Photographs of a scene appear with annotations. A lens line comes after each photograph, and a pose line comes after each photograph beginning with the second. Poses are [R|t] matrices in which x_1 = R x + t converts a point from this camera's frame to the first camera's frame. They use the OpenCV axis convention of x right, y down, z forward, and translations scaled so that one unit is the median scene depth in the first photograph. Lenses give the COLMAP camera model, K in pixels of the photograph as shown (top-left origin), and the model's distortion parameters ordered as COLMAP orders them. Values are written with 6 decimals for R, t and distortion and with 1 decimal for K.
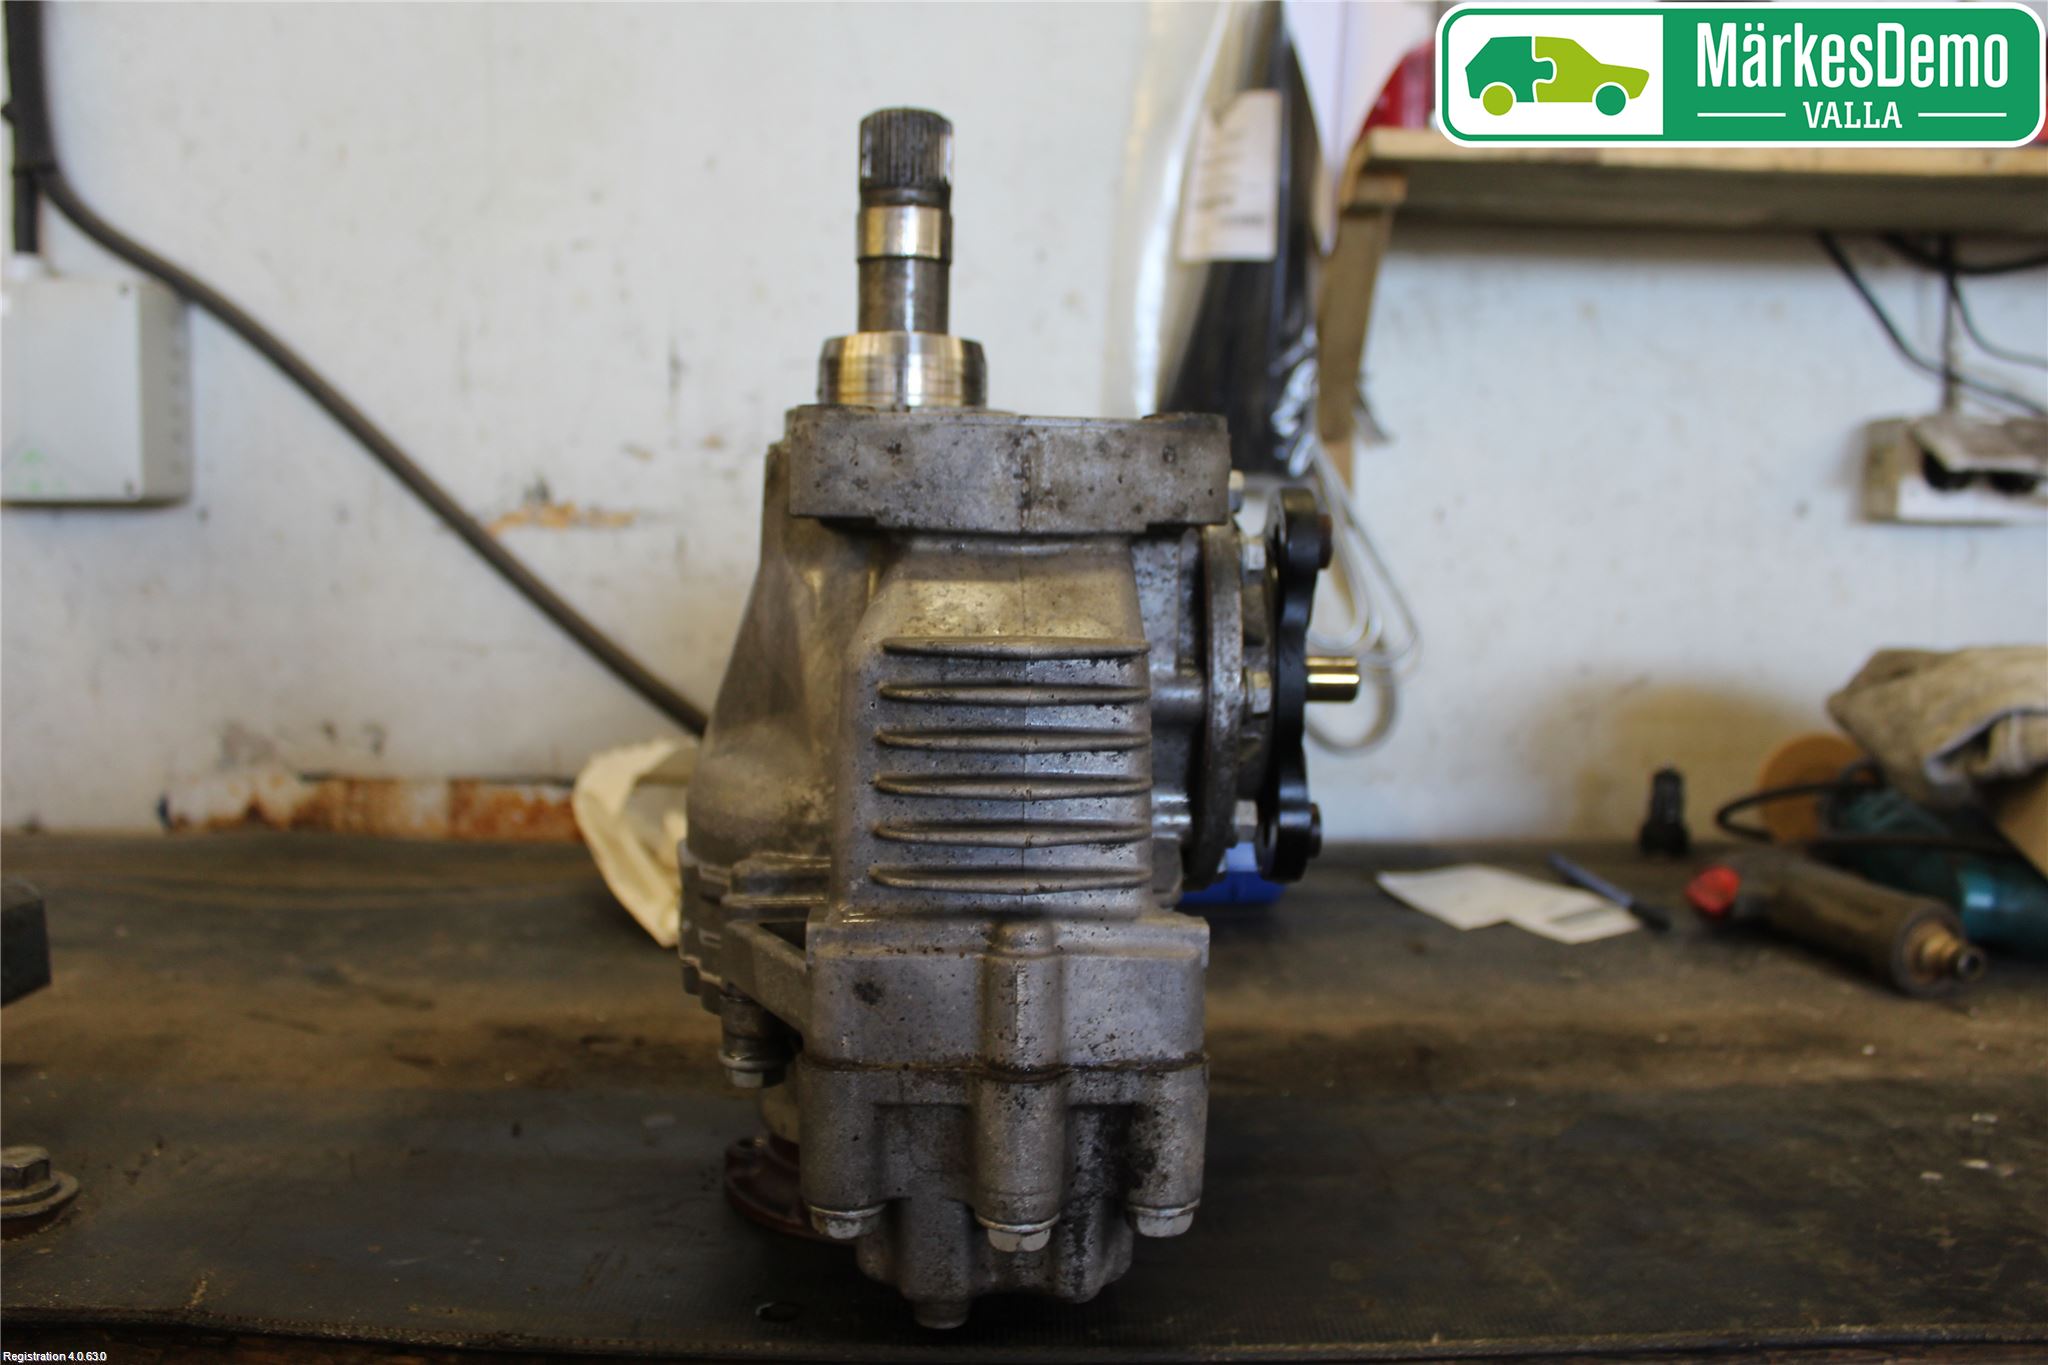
lens RADIAL K [[1676.2, 0, 1024.0], [0, 1676.2, 682.5], [0, 0, 1]] dist [-0.164370, 0.134527]
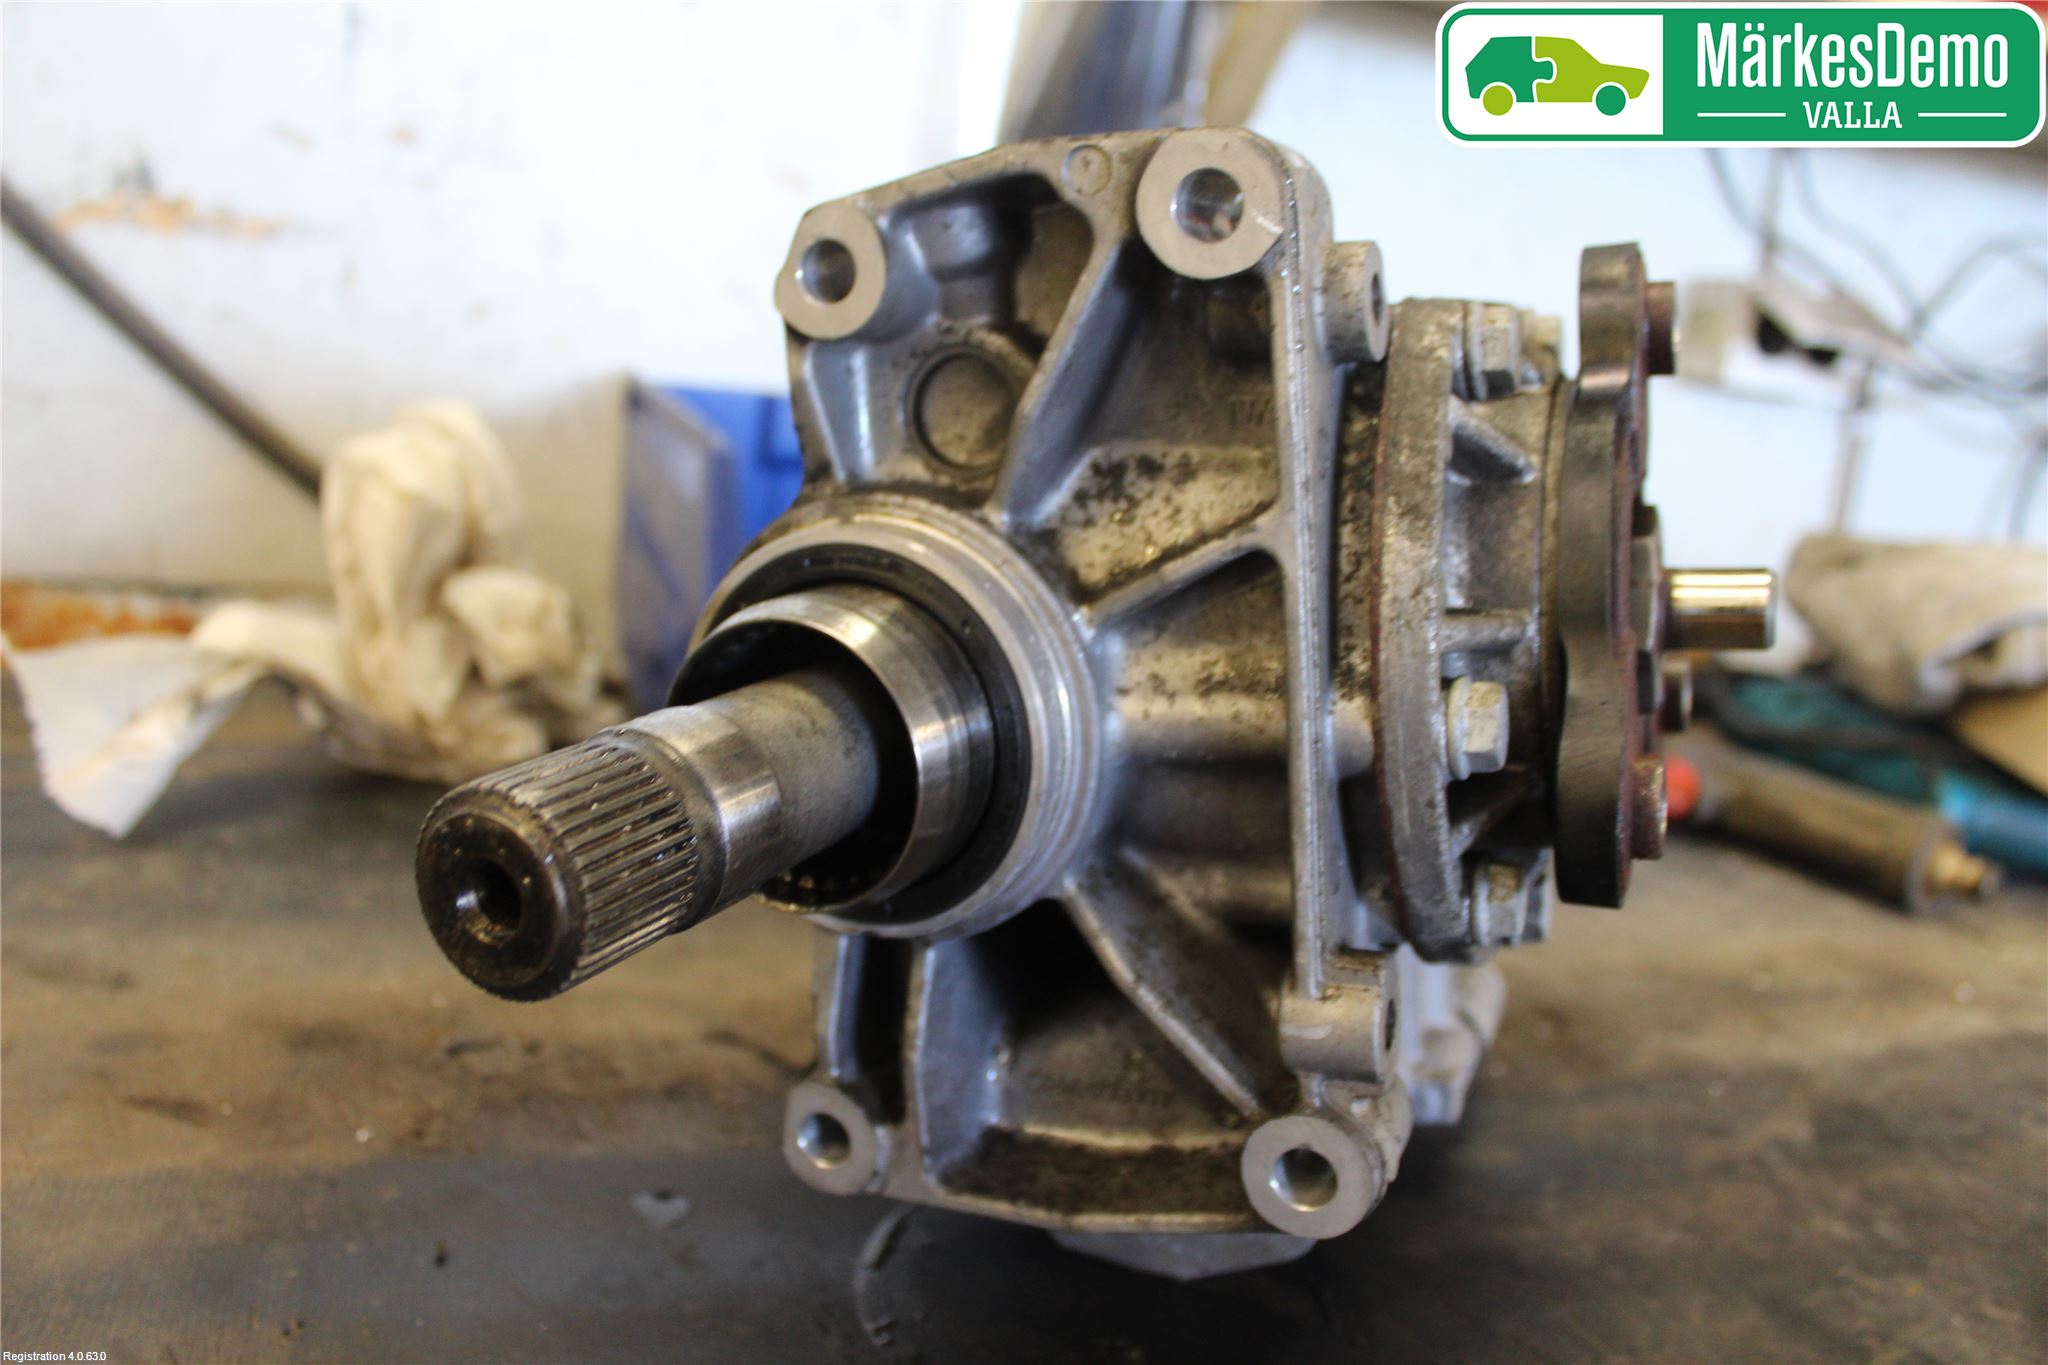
lens RADIAL K [[1672.8, 0, 1026.7], [0, 1672.8, 685.9], [0, 0, 1]] dist [-0.163885, 0.133802]
pose [[0.940512, 0.028165, 0.338590, -0.224658], [-0.069320, 0.991503, 0.110074, -0.002955], [-0.332613, -0.126997, 0.934473, 0.298832]]
